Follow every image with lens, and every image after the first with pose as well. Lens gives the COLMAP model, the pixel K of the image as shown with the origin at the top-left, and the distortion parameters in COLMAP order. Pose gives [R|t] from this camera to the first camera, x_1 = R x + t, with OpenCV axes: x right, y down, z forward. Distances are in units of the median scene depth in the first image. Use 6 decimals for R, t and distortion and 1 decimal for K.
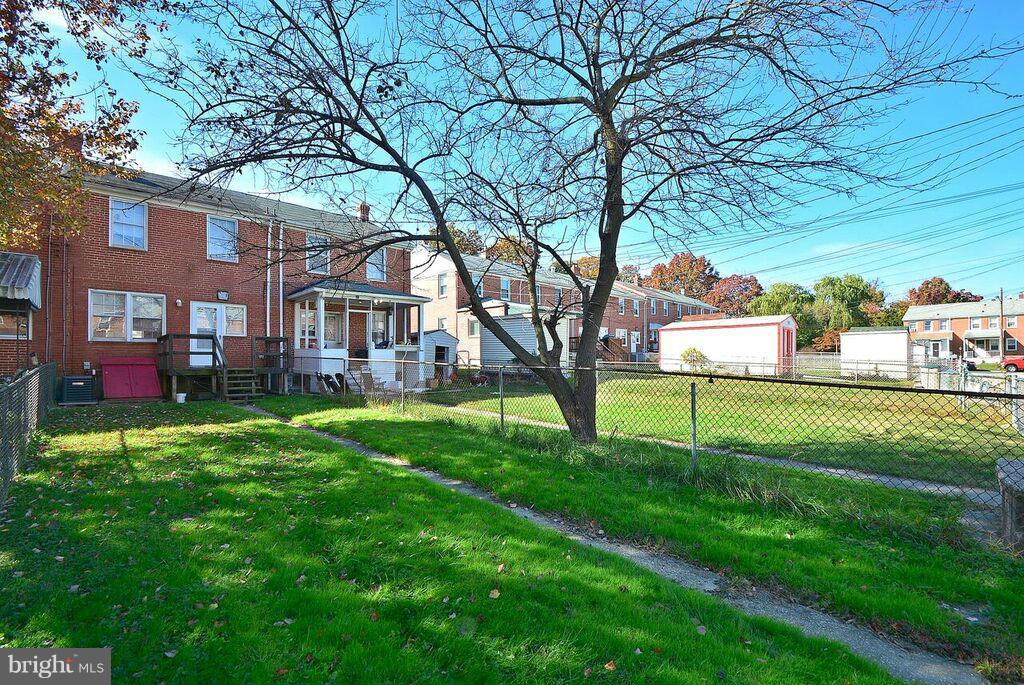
lens RADIAL K [[450.5, 0, 496.4], [0, 450.5, 359.5], [0, 0, 1]] dist [0.003053, 0.000345]
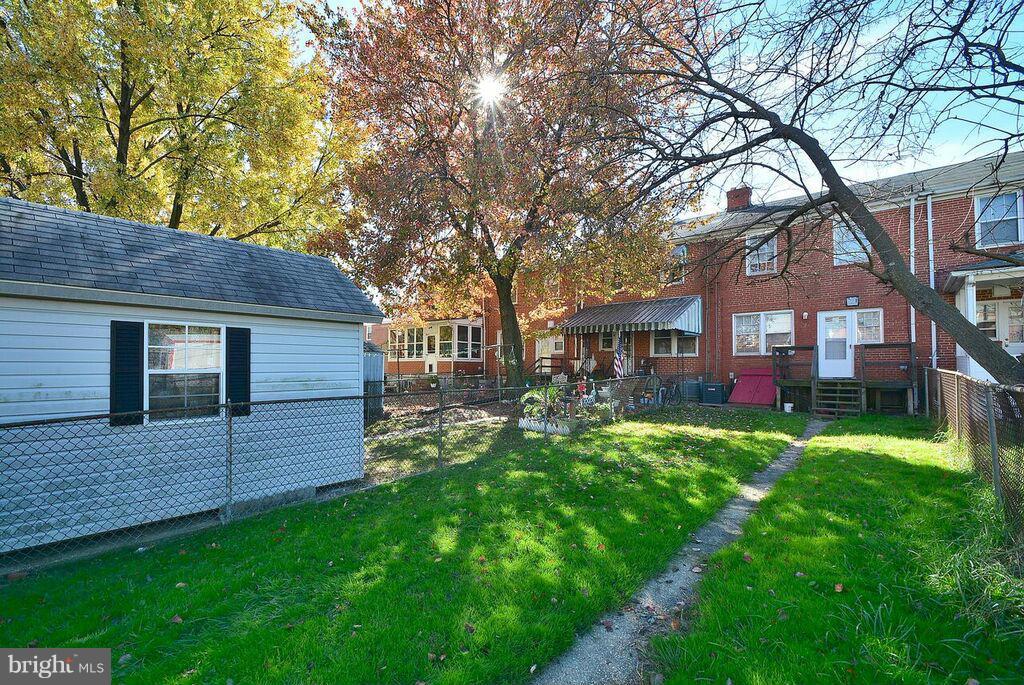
lens RADIAL K [[450.5, 0, 494.8], [0, 450.5, 362.1], [0, 0, 1]] dist [0.000935, -0.011364]
pose [[0.119380, -0.018669, -0.992673, 0.383863], [-0.000927, 0.999821, -0.018915, 0.000505], [0.992848, 0.003179, 0.119341, 0.309010]]
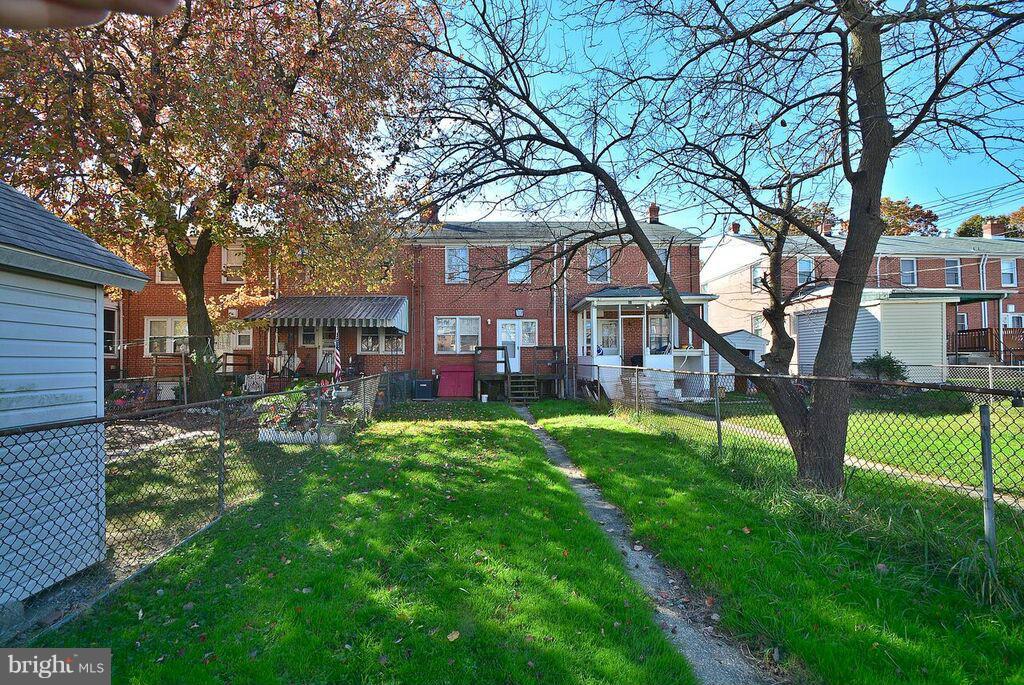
lens RADIAL K [[450.5, 0, 496.4], [0, 450.5, 359.5], [0, 0, 1]] dist [0.003053, 0.000345]
pose [[0.762196, -0.018086, -0.647094, 0.194648], [0.009172, 0.999811, -0.017141, 0.000580], [0.647281, 0.007129, 0.762218, 0.118860]]
